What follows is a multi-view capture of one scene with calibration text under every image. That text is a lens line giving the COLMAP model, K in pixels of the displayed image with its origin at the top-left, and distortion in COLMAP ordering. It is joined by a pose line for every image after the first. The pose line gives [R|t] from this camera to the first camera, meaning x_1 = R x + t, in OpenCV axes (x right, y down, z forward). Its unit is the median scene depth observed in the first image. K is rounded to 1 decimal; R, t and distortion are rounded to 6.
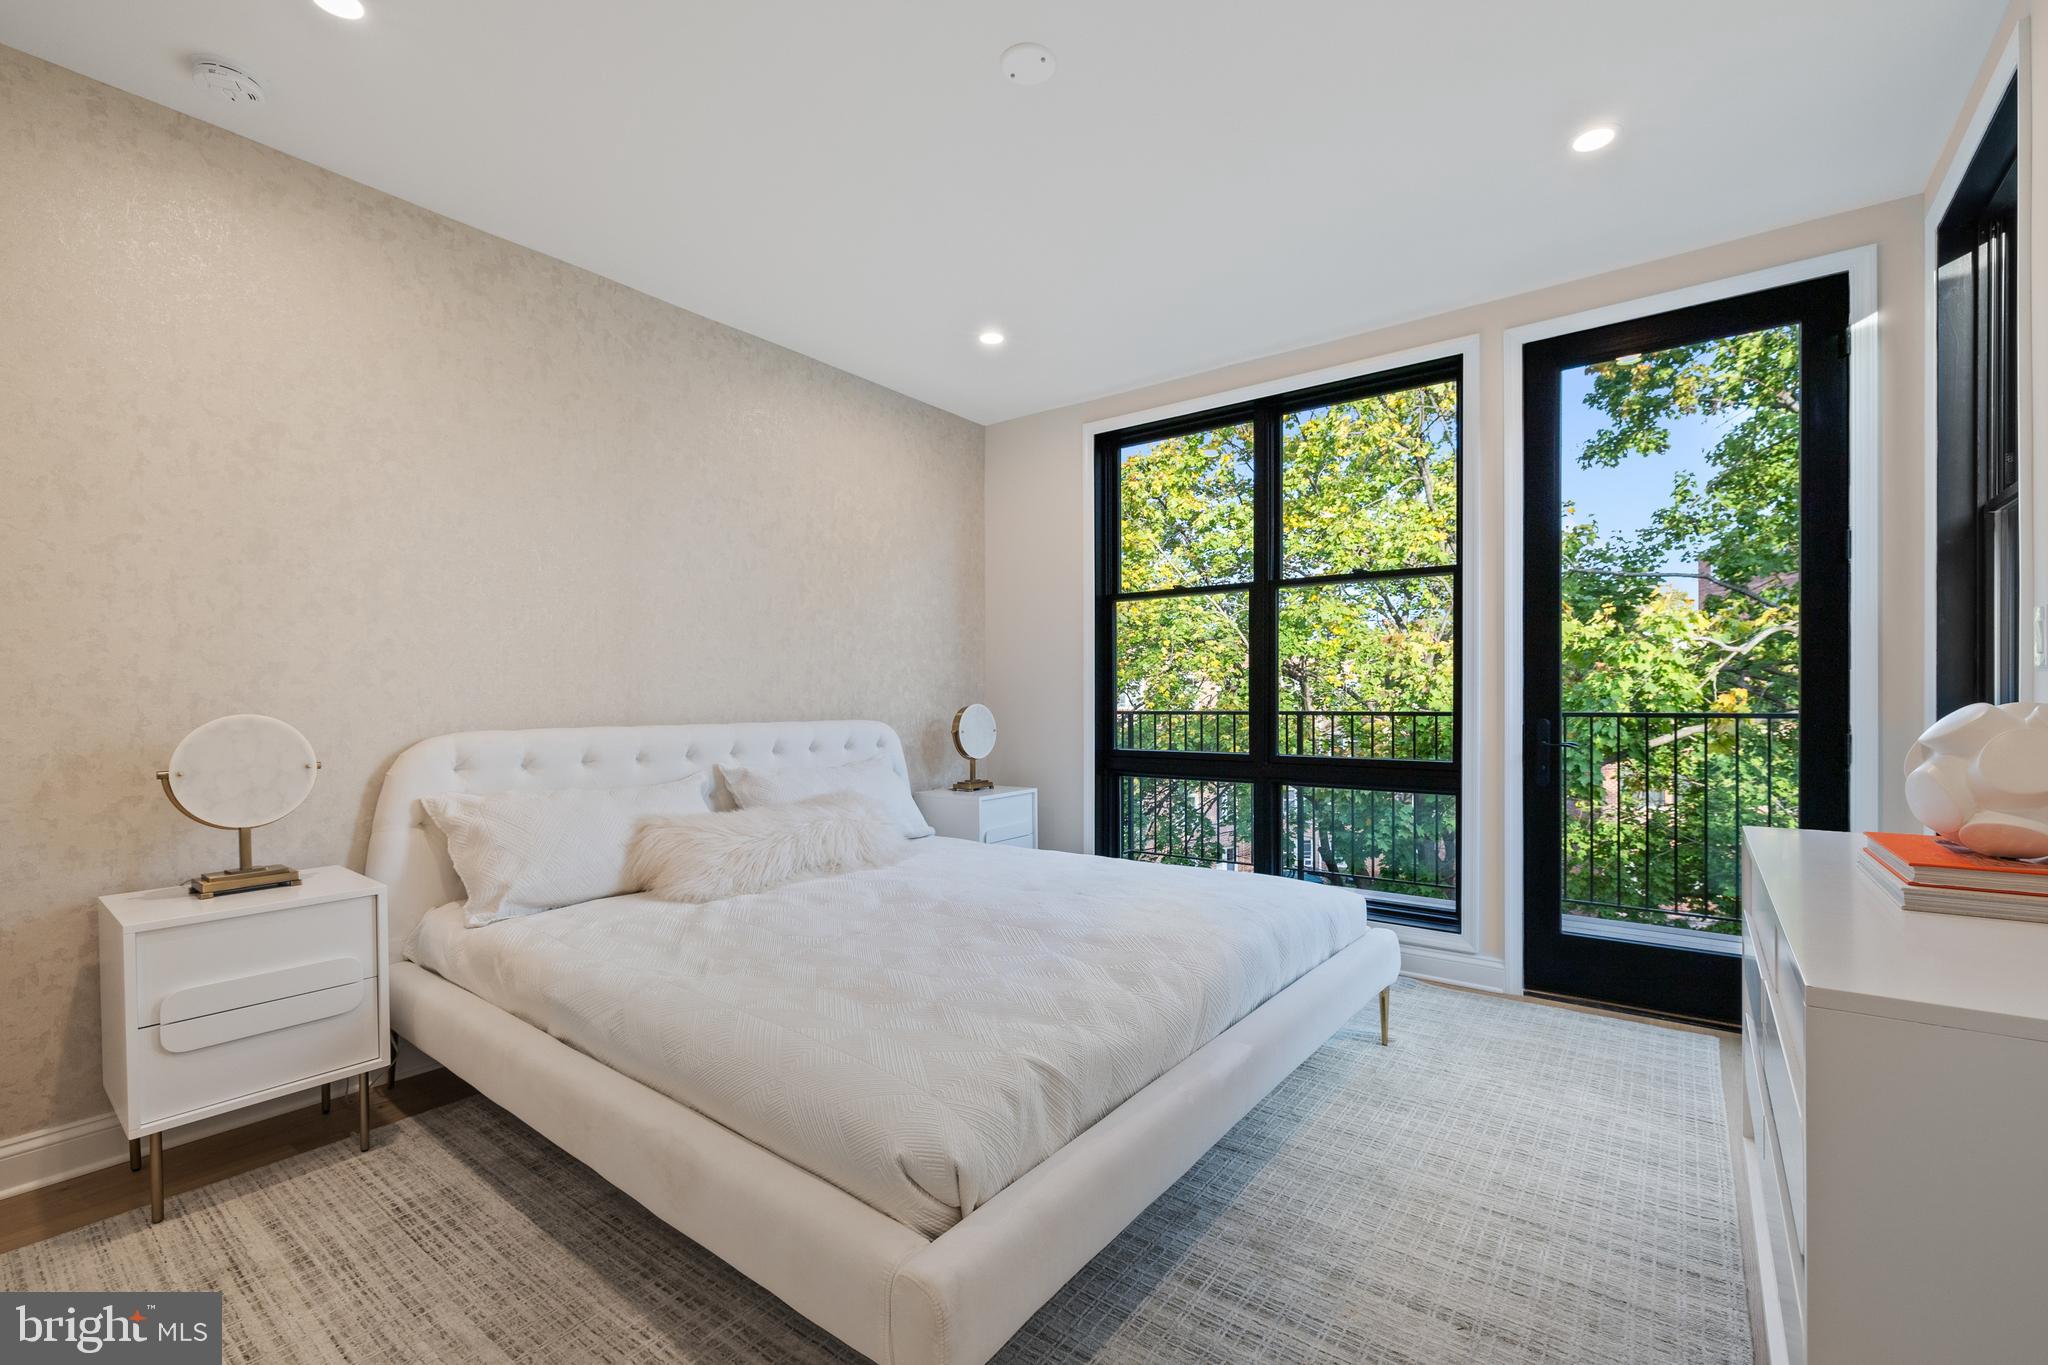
lens RADIAL K [[913.6, 0, 1018.3], [0, 913.6, 708.0], [0, 0, 1]] dist [0.000753, 0.000094]
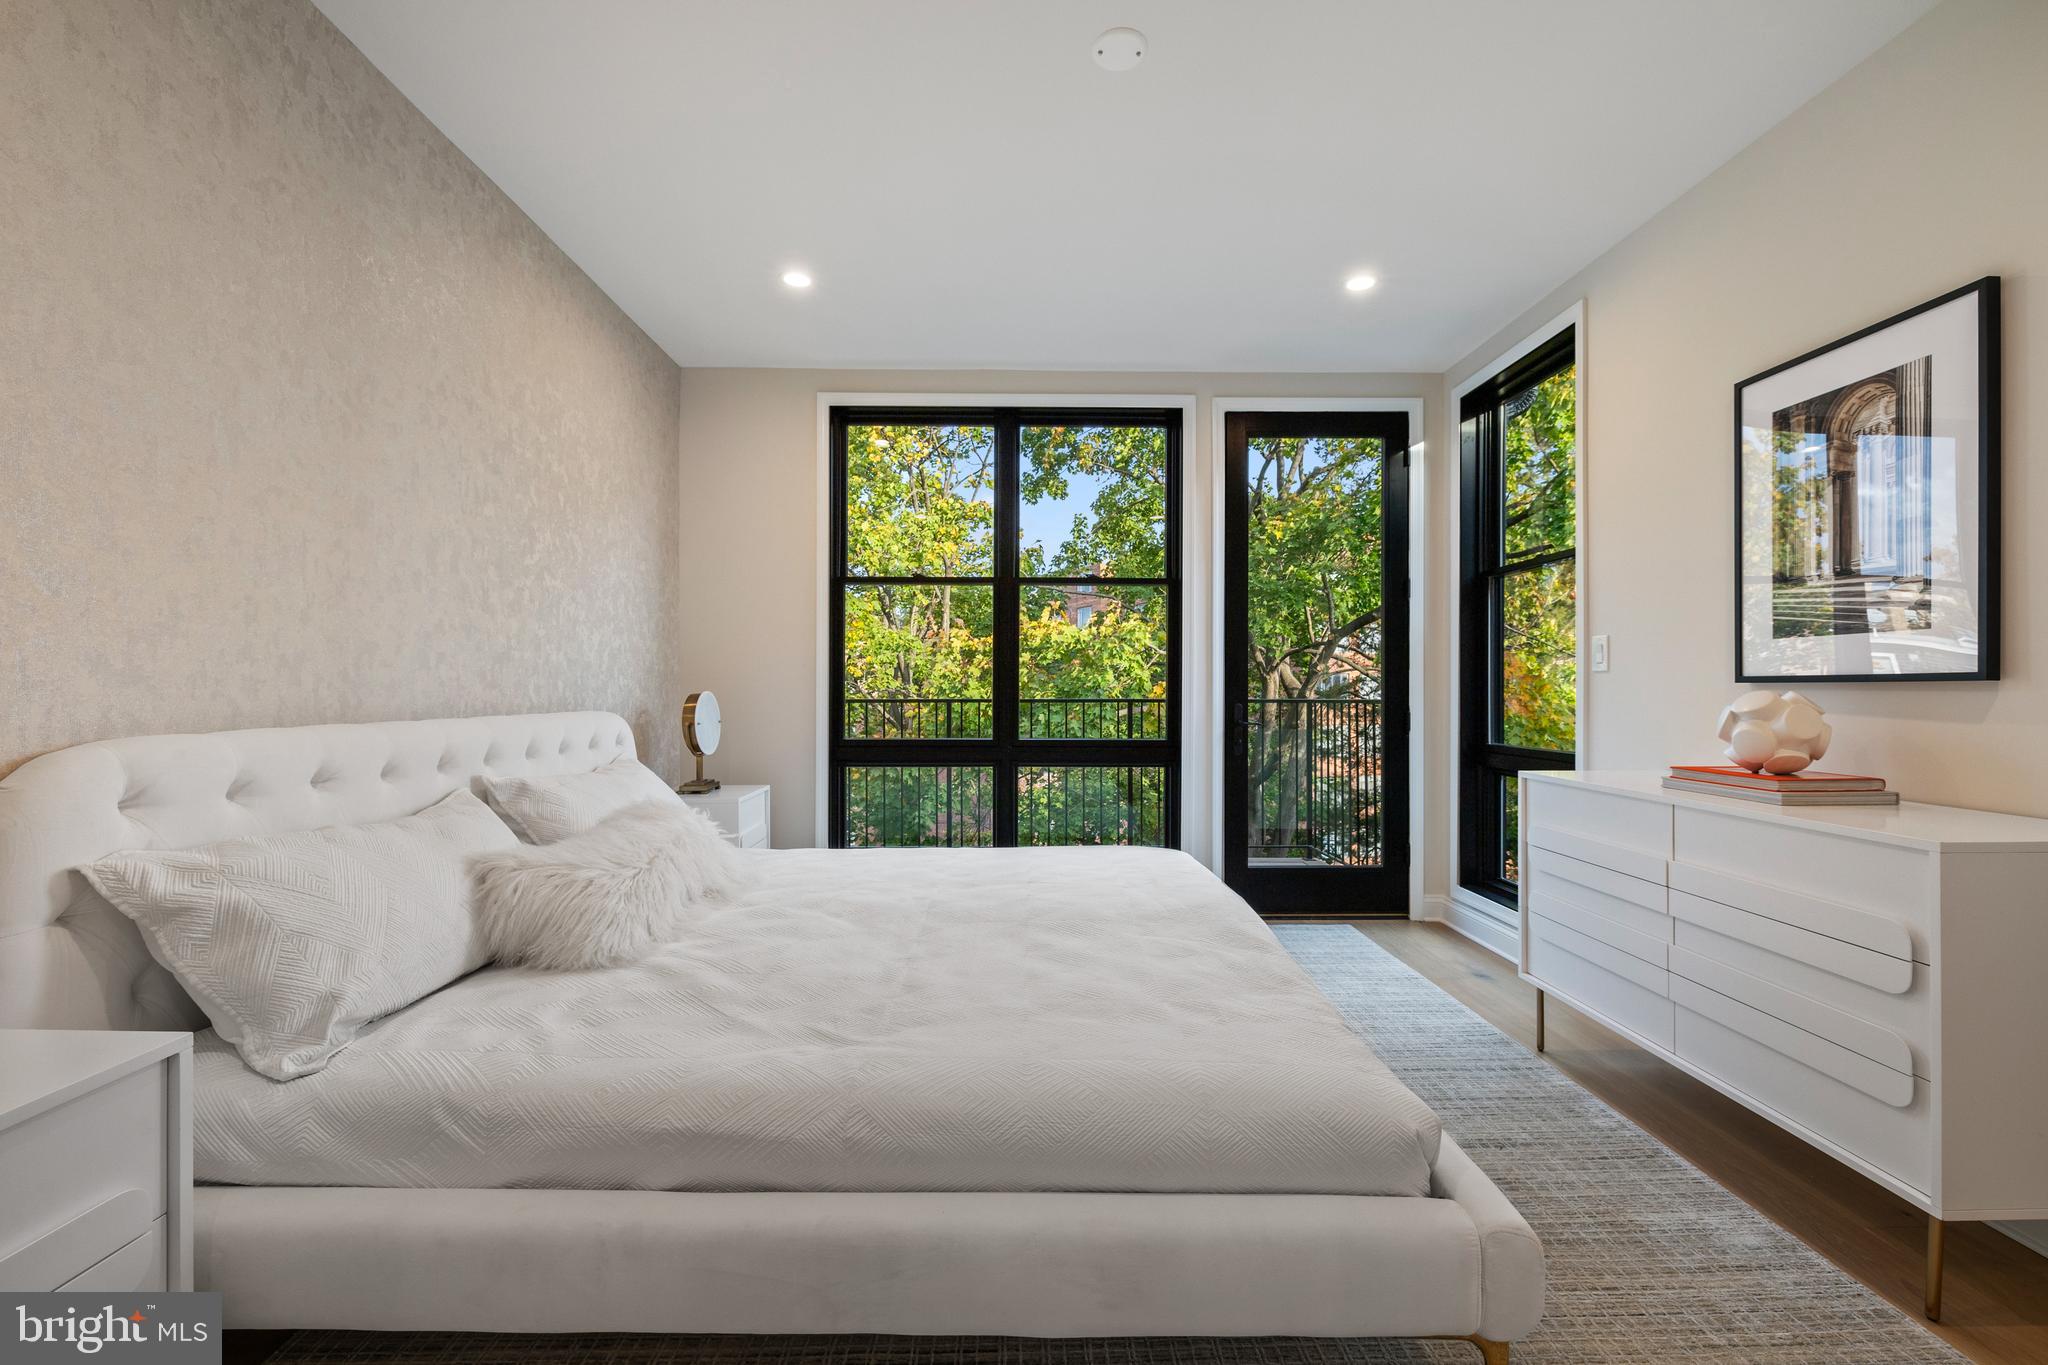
lens RADIAL K [[894.9, 0, 1024.6], [0, 894.9, 693.6], [0, 0, 1]] dist [-0.000710, -0.000138]
pose [[0.770202, 0.001377, 0.637798, -0.392523], [0.001068, 0.999993, -0.003450, 0.001194], [-0.637799, 0.003339, 0.770196, 0.180413]]
